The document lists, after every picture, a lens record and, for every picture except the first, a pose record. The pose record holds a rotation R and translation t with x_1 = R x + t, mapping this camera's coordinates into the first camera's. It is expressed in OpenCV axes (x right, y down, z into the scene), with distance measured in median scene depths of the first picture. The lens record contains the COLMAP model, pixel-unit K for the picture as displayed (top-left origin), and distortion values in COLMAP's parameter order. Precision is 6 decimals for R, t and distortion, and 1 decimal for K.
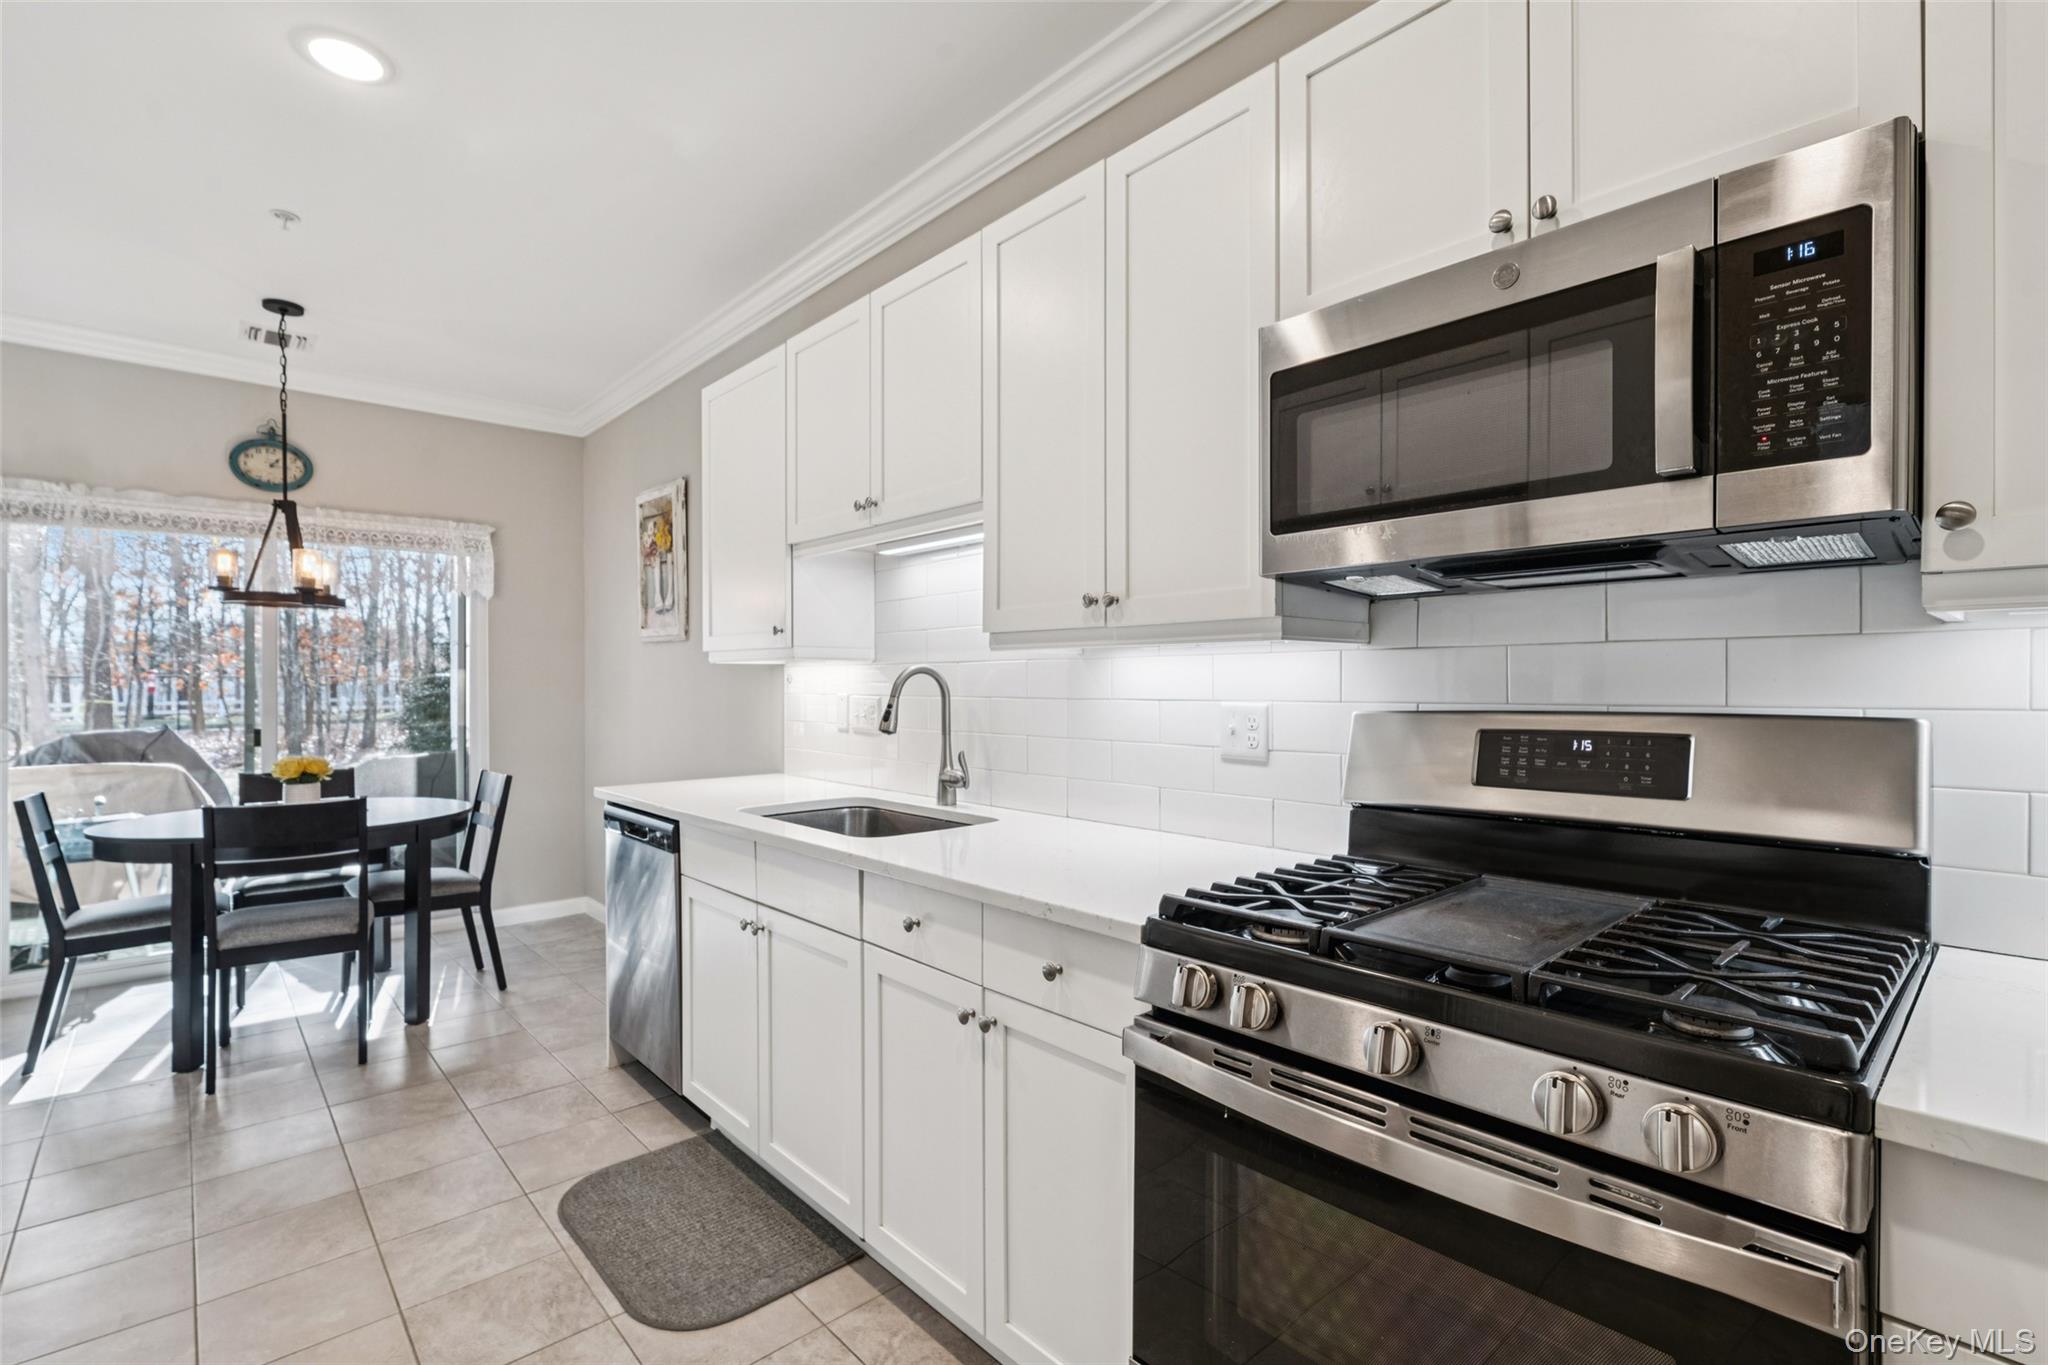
lens RADIAL K [[945.0, 0, 1006.0], [0, 945.0, 693.8], [0, 0, 1]] dist [-0.002038, -0.003349]
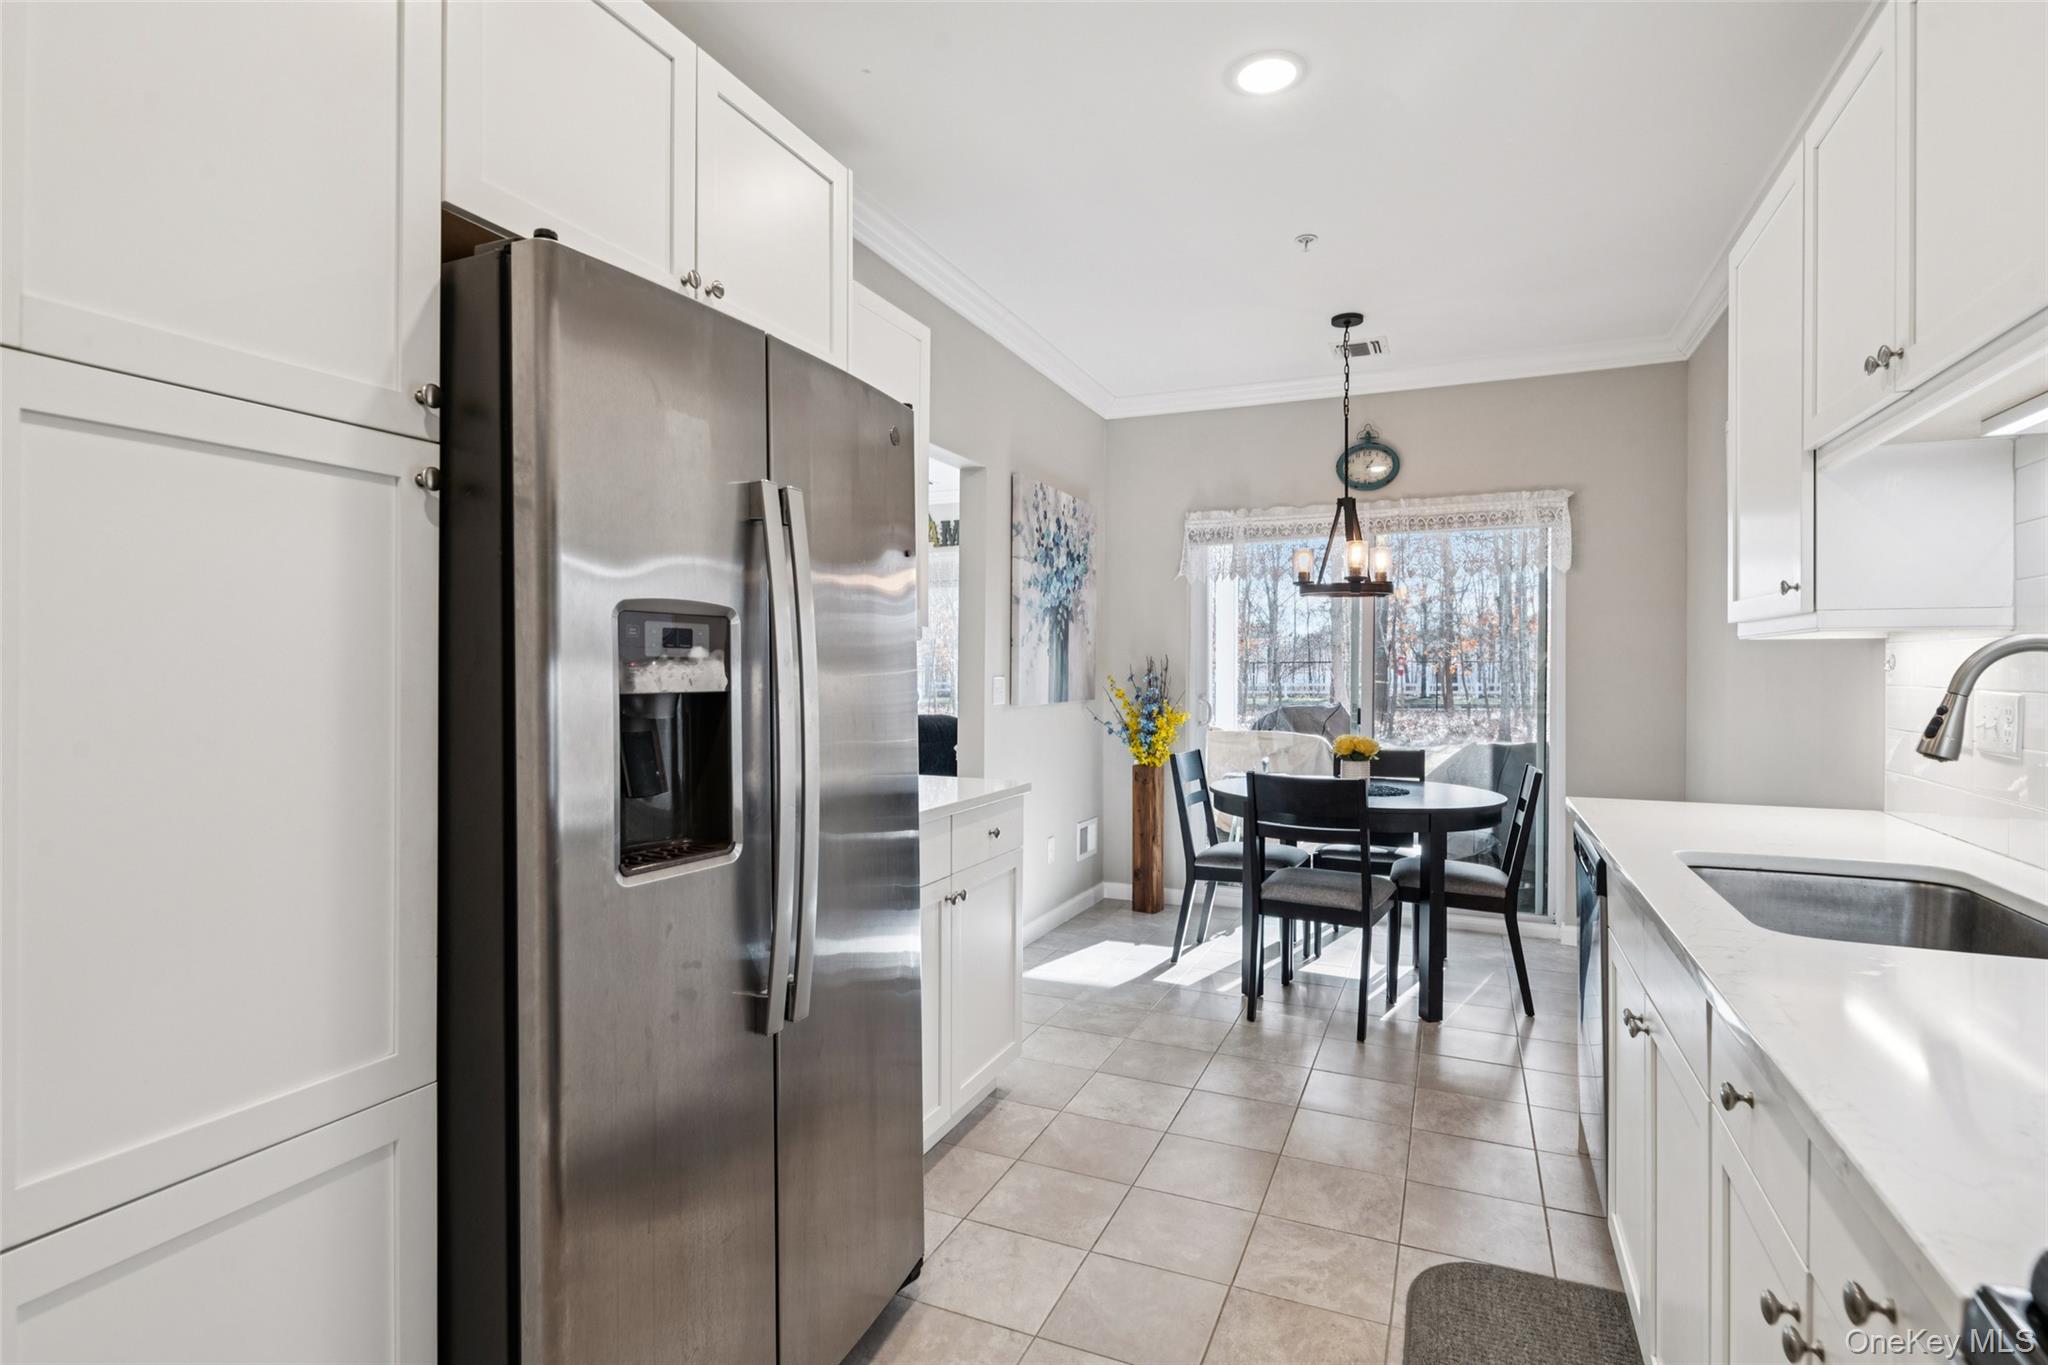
lens RADIAL K [[1010.6, 0, 1009.7], [0, 1010.6, 665.1], [0, 0, 1]] dist [0.011208, 0.000914]
pose [[0.407711, 0.000152, -0.913111, 0.142821], [-0.012500, 0.999907, -0.005415, -0.002247], [0.913025, 0.013621, 0.407675, 0.180148]]
